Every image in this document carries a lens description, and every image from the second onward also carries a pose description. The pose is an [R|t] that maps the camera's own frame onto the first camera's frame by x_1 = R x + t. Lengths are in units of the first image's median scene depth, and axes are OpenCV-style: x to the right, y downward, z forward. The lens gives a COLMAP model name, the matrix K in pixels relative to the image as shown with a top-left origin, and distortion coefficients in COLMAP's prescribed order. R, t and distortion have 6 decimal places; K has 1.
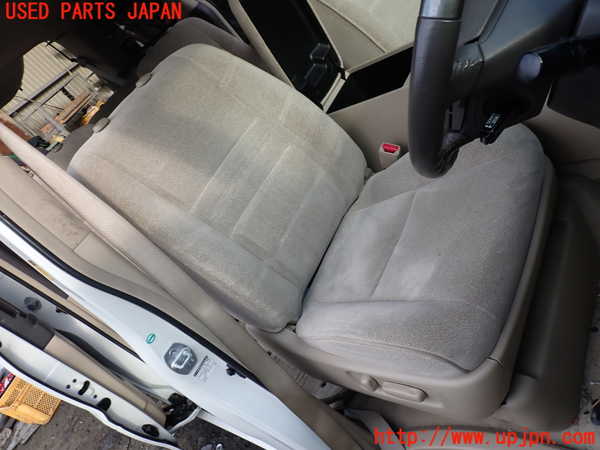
lens RADIAL K [[444.2, 0, 300.0], [0, 444.2, 225.0], [0, 0, 1]] dist [-0.008347, -0.001937]
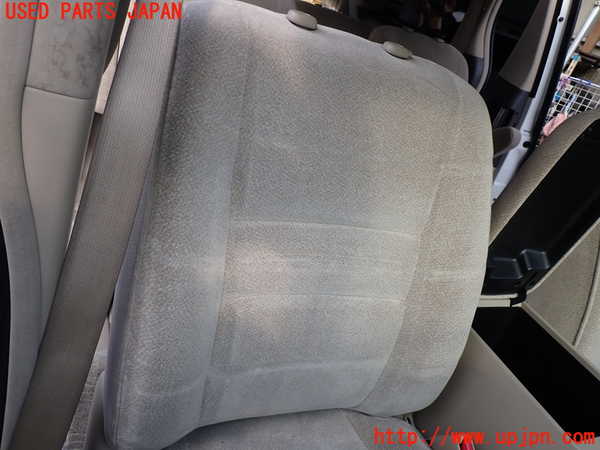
lens RADIAL K [[444.2, 0, 300.0], [0, 444.2, 225.0], [0, 0, 1]] dist [-0.008347, -0.001937]
pose [[0.429557, 0.902974, -0.010943, -0.178766], [-0.902948, 0.429308, -0.019500, -0.085933], [-0.012910, 0.018257, 0.999750, 0.378320]]
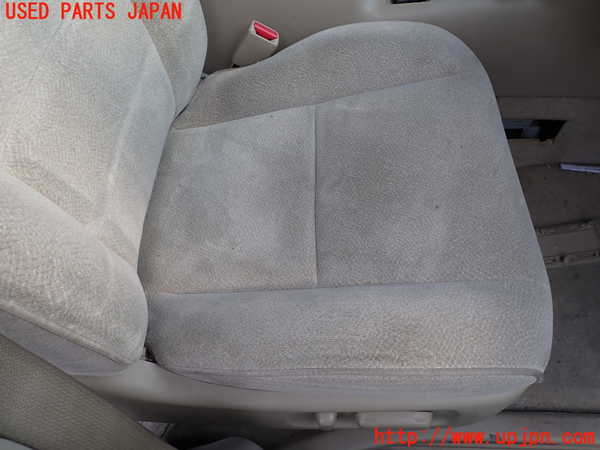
lens RADIAL K [[444.2, 0, 300.0], [0, 444.2, 225.0], [0, 0, 1]] dist [-0.008347, -0.001937]
pose [[0.687933, -0.062142, 0.723109, -0.234250], [-0.051151, 0.989699, 0.133715, 0.009931], [-0.723969, -0.128974, 0.677668, 0.508621]]
